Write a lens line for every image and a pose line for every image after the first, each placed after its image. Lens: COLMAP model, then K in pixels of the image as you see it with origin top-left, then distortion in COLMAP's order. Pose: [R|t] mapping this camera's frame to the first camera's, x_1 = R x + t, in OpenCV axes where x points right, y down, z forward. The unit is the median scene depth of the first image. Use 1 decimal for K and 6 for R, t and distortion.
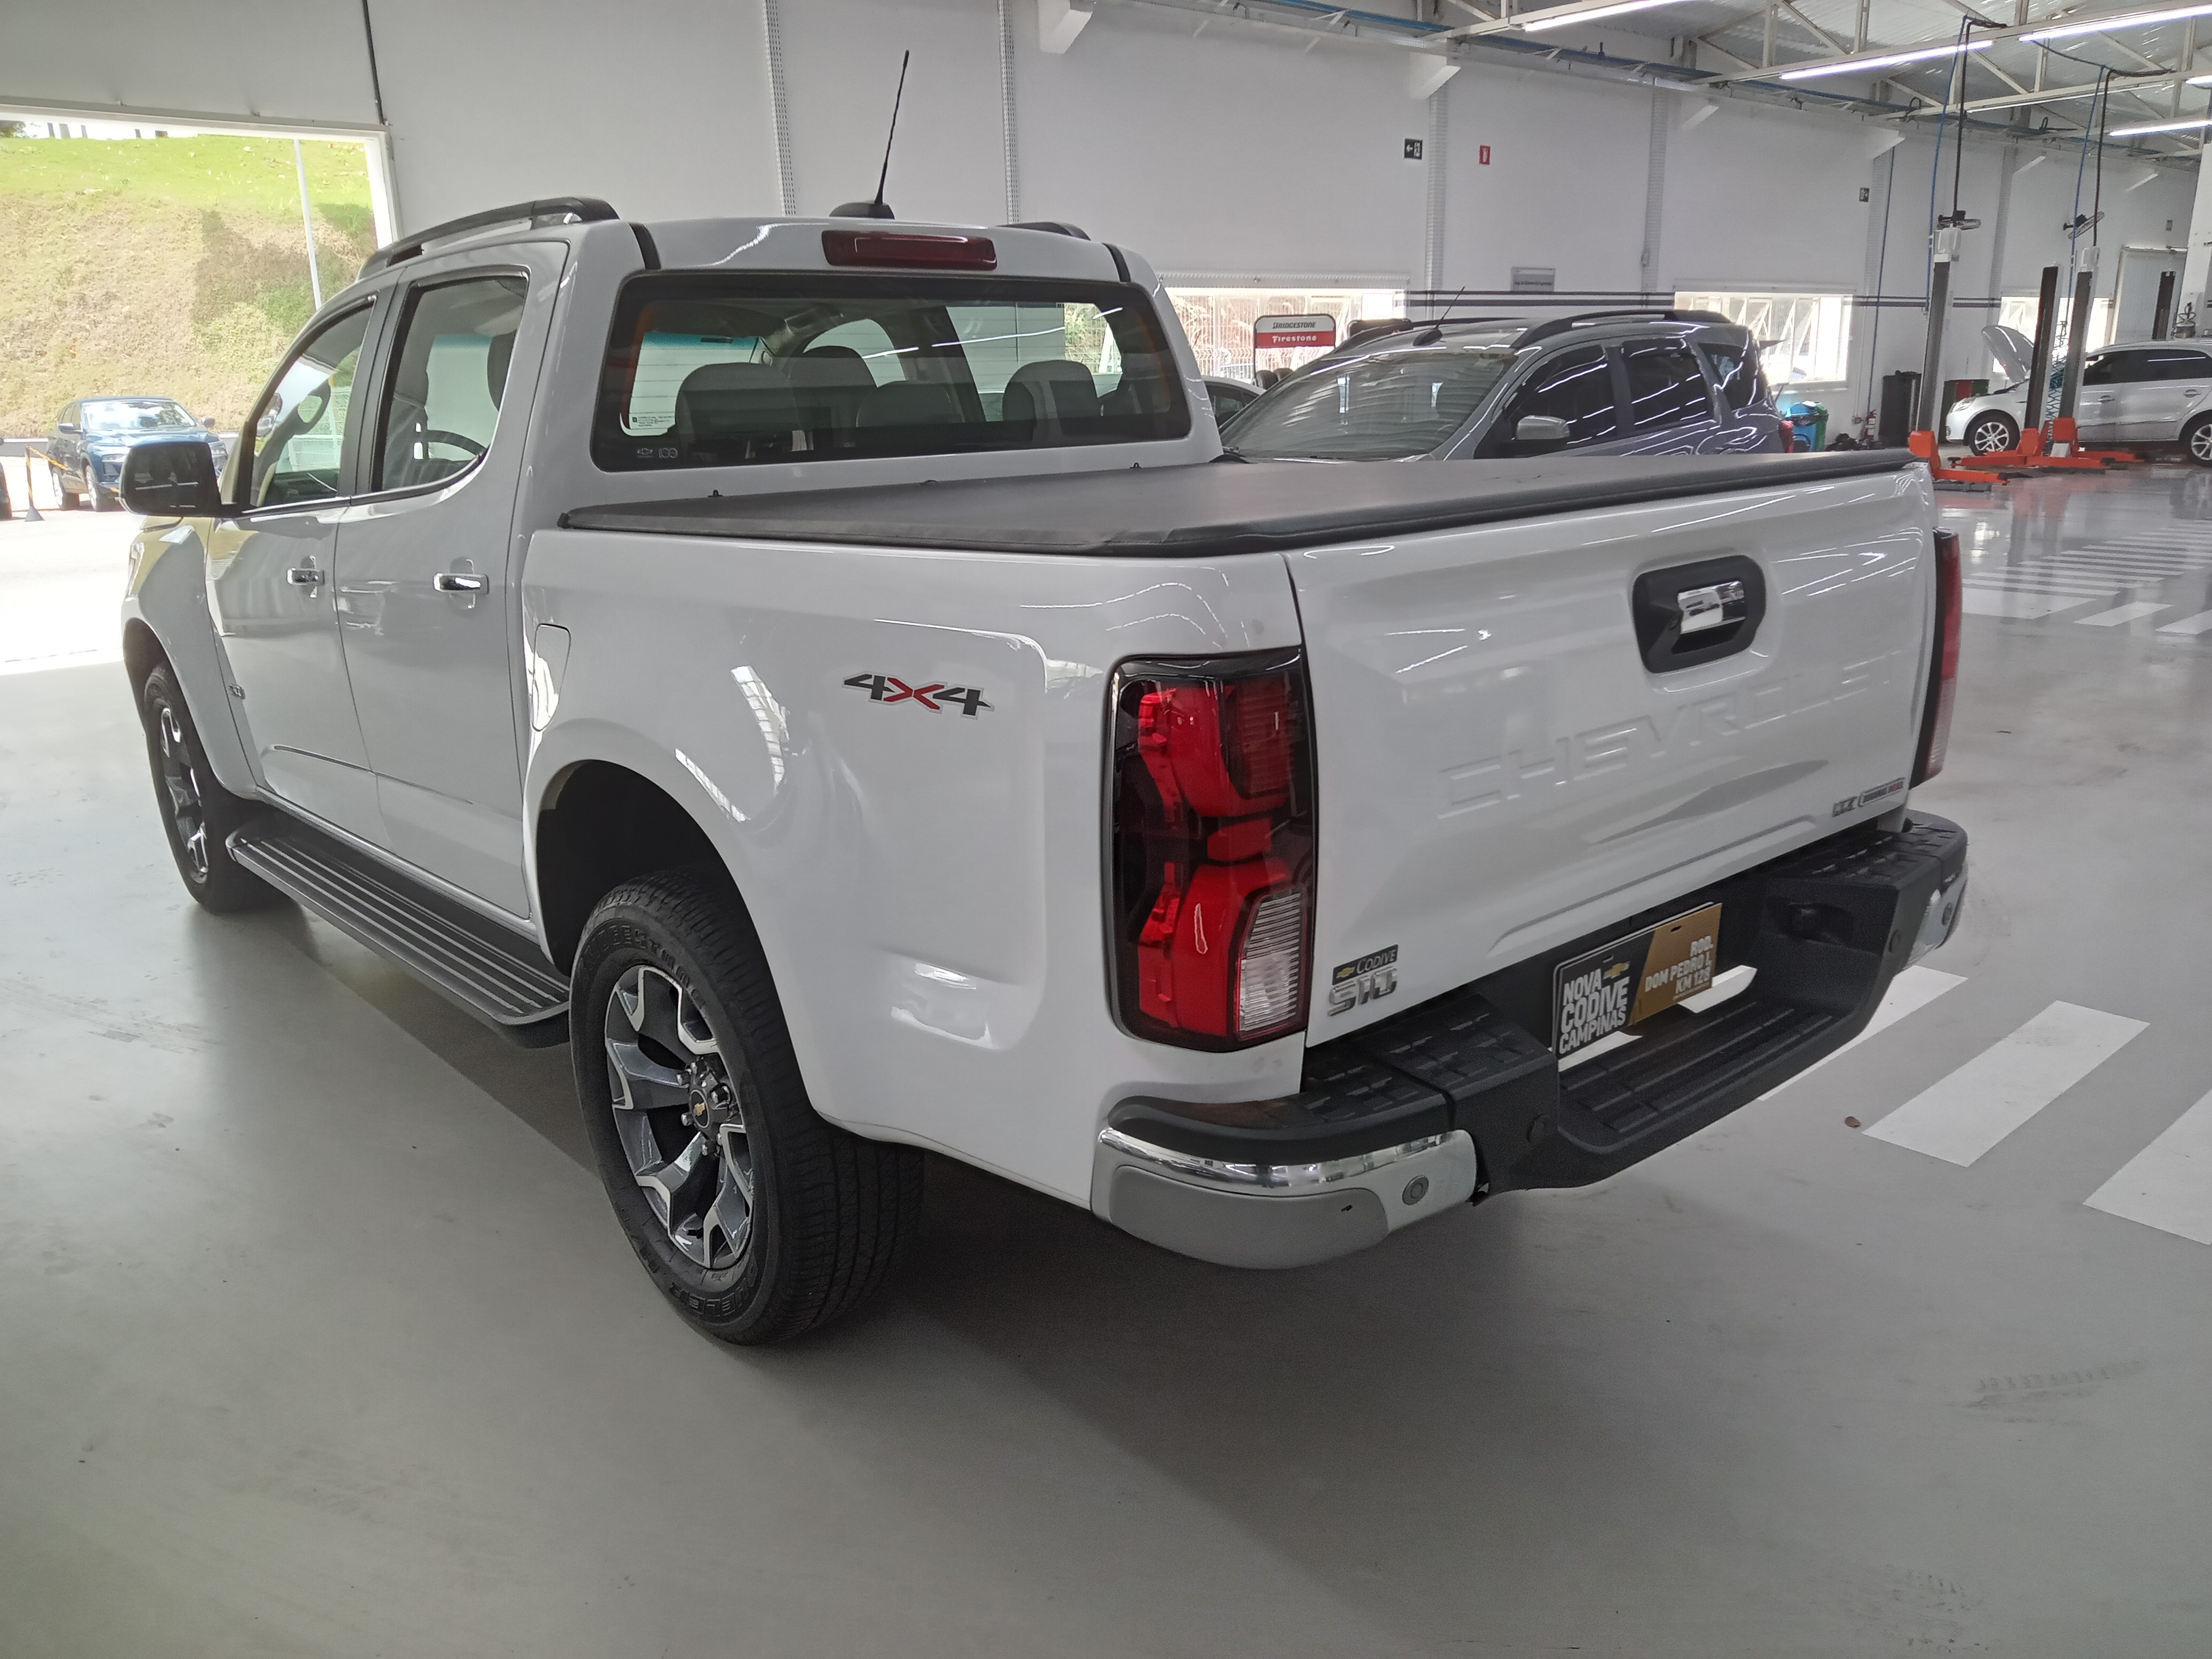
lens RADIAL K [[1624.6, 0, 1096.5], [0, 1624.6, 839.8], [0, 0, 1]] dist [0.096367, -0.167898]
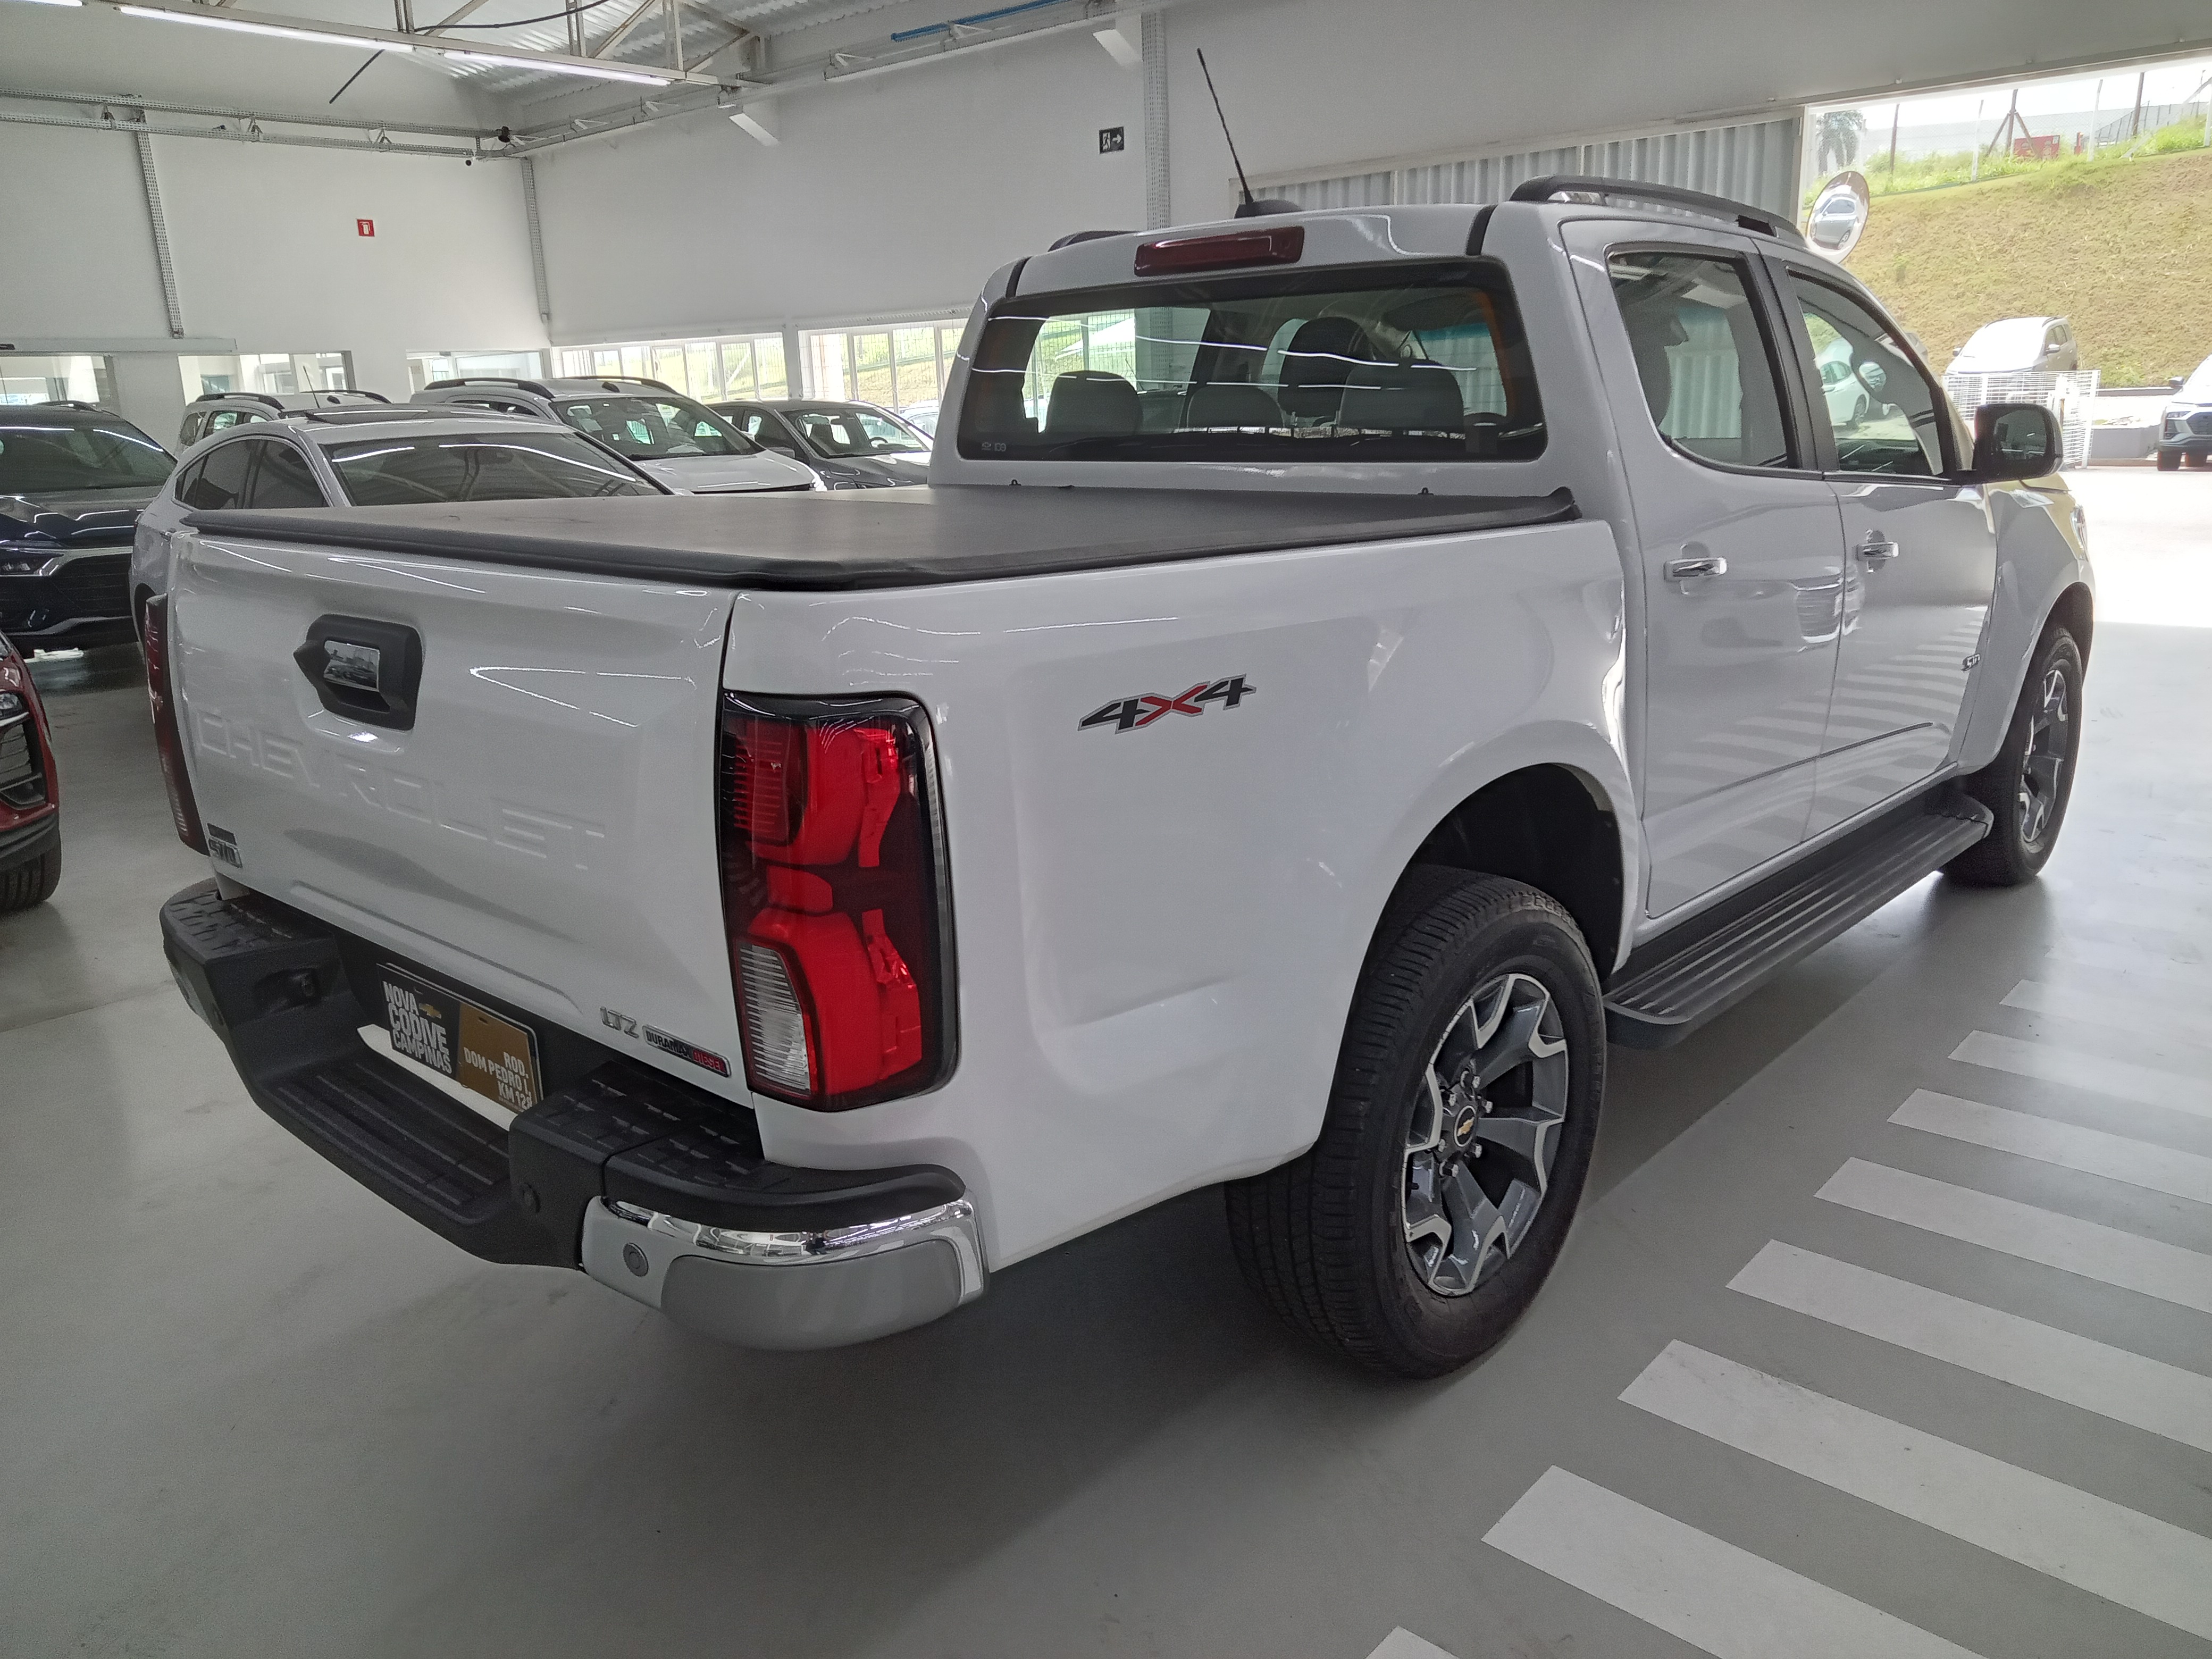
lens RADIAL K [[1624.6, 0, 1096.5], [0, 1624.6, 839.8], [0, 0, 1]] dist [0.096367, -0.167898]
pose [[0.116893, 0.285803, -0.951132, 1.289748], [-0.248100, 0.935737, 0.250685, -0.371836], [0.961656, 0.206673, 0.180289, 1.183511]]
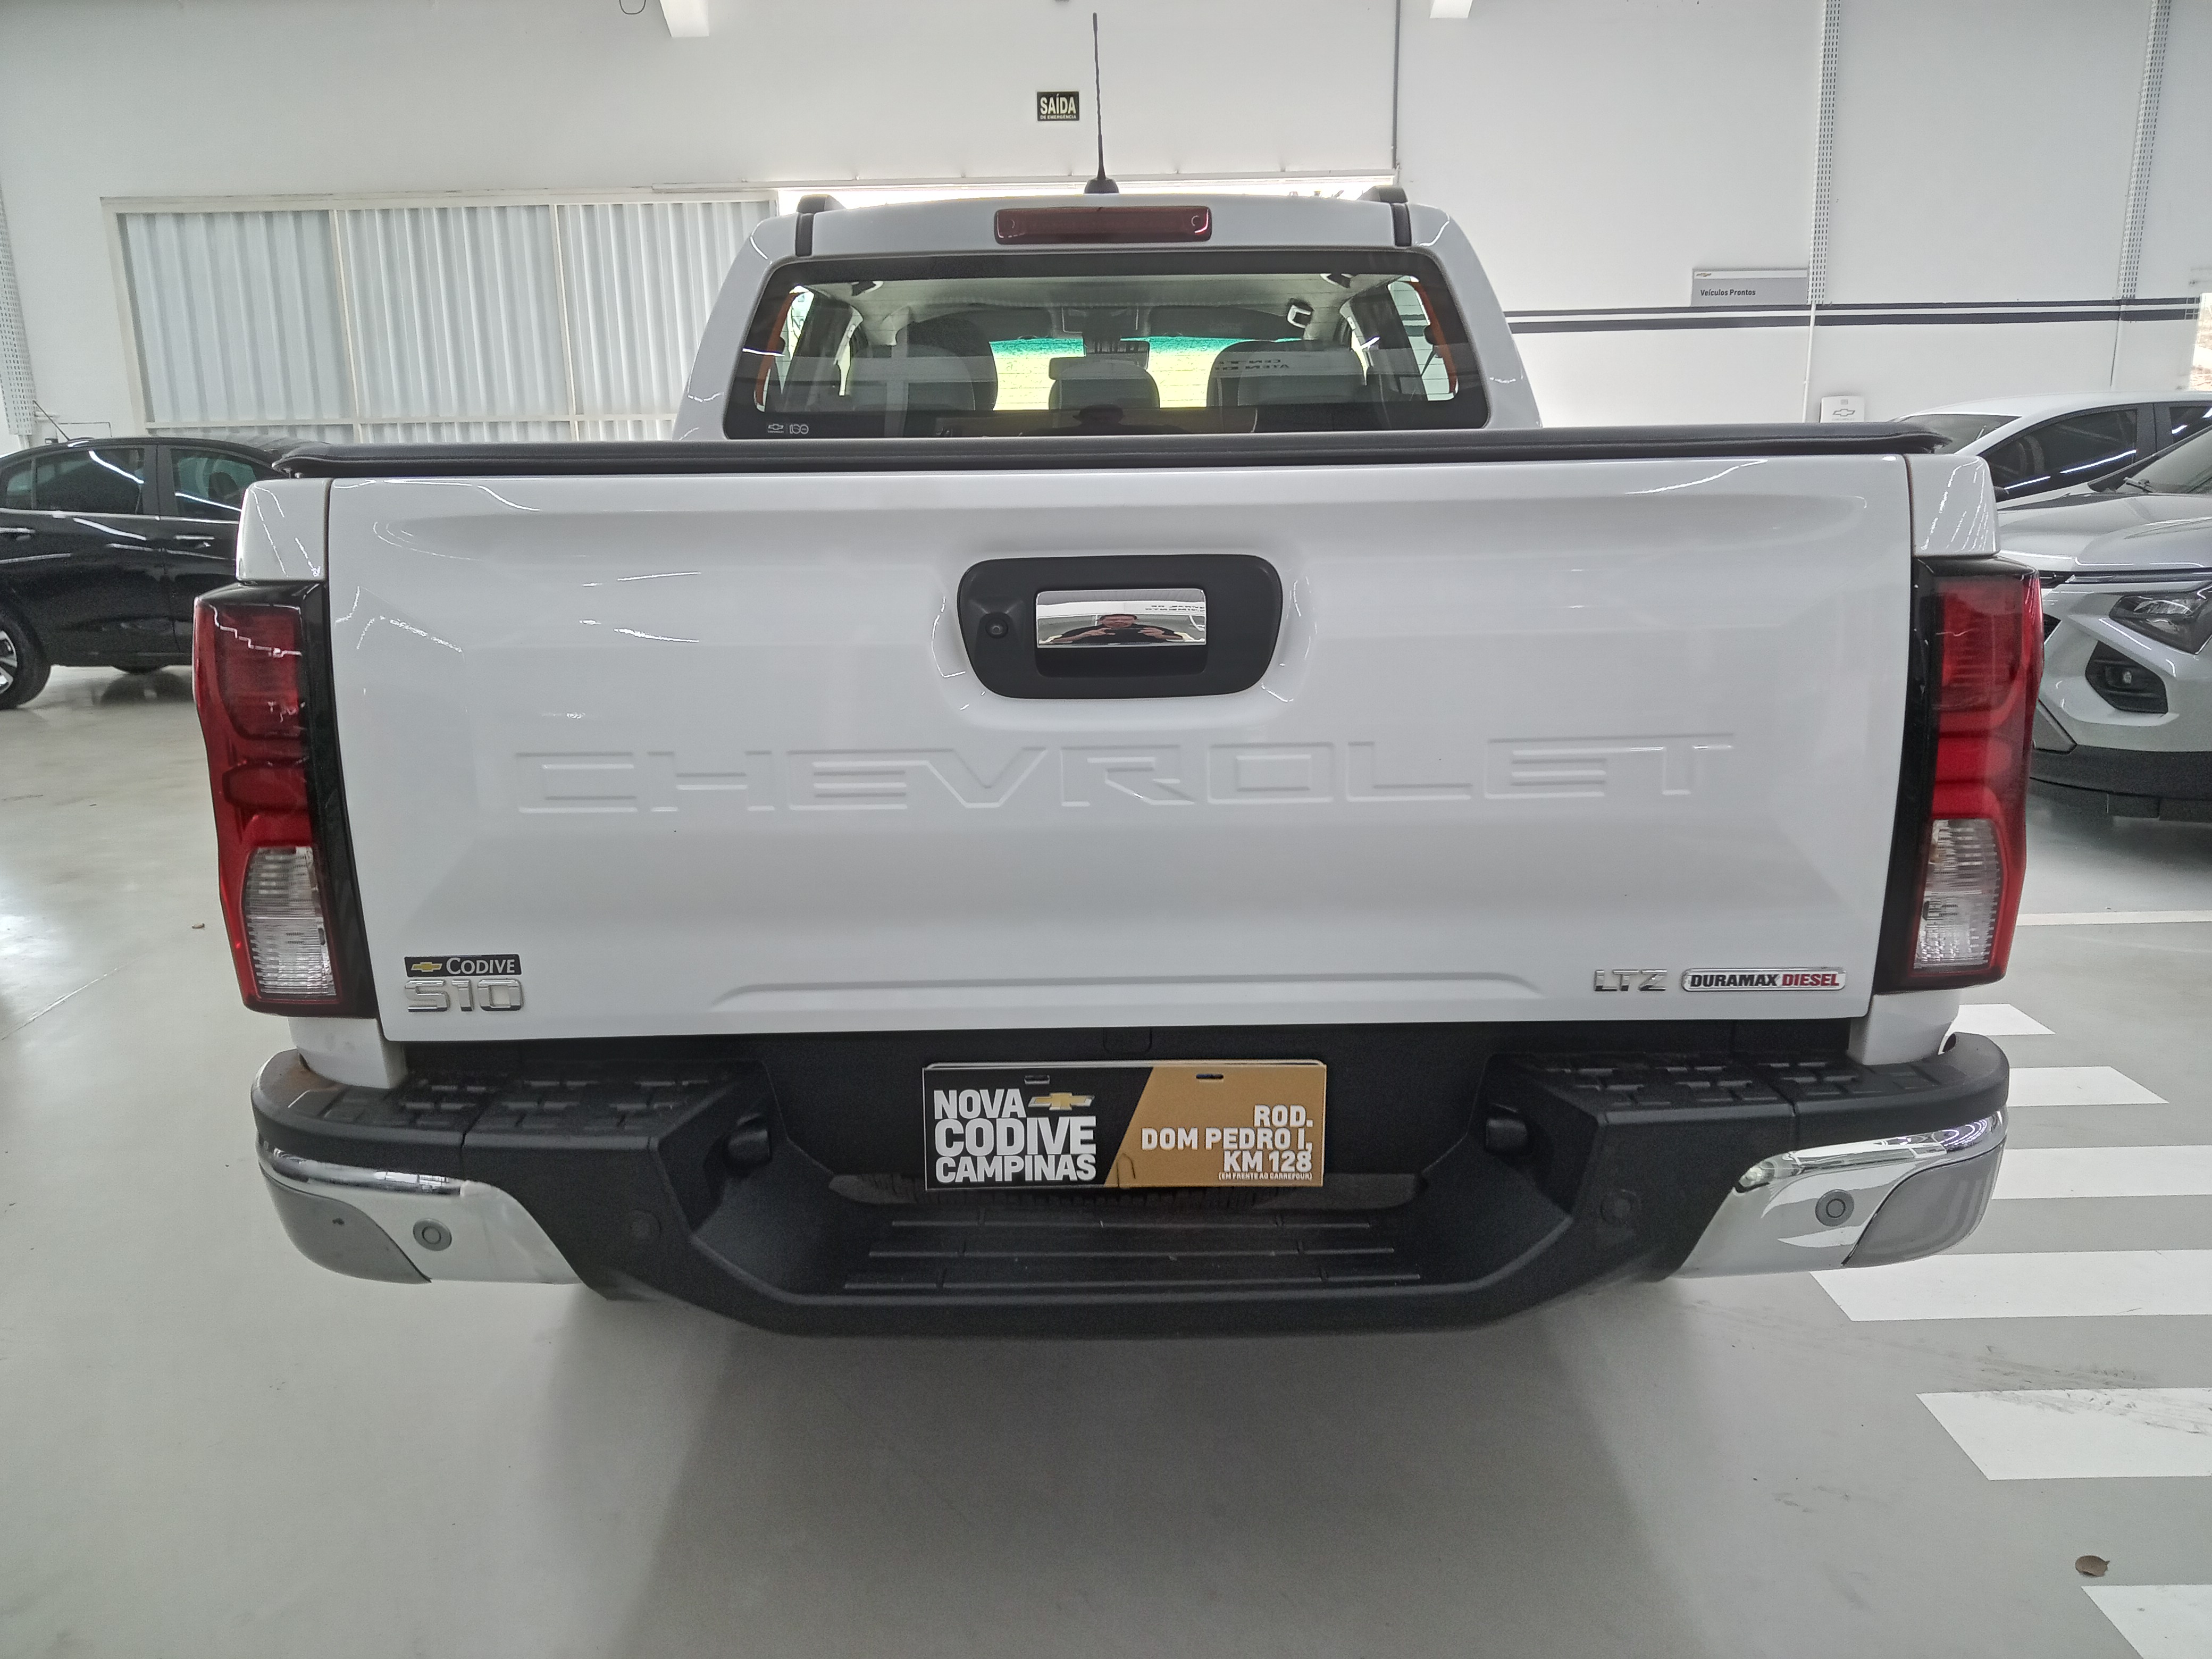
lens RADIAL K [[1624.6, 0, 1096.5], [0, 1624.6, 839.8], [0, 0, 1]] dist [0.096367, -0.167898]
pose [[0.756430, 0.164409, -0.633075, 0.772459], [-0.180993, 0.982713, 0.038951, -0.067875], [0.628535, 0.085118, 0.773110, 0.426238]]
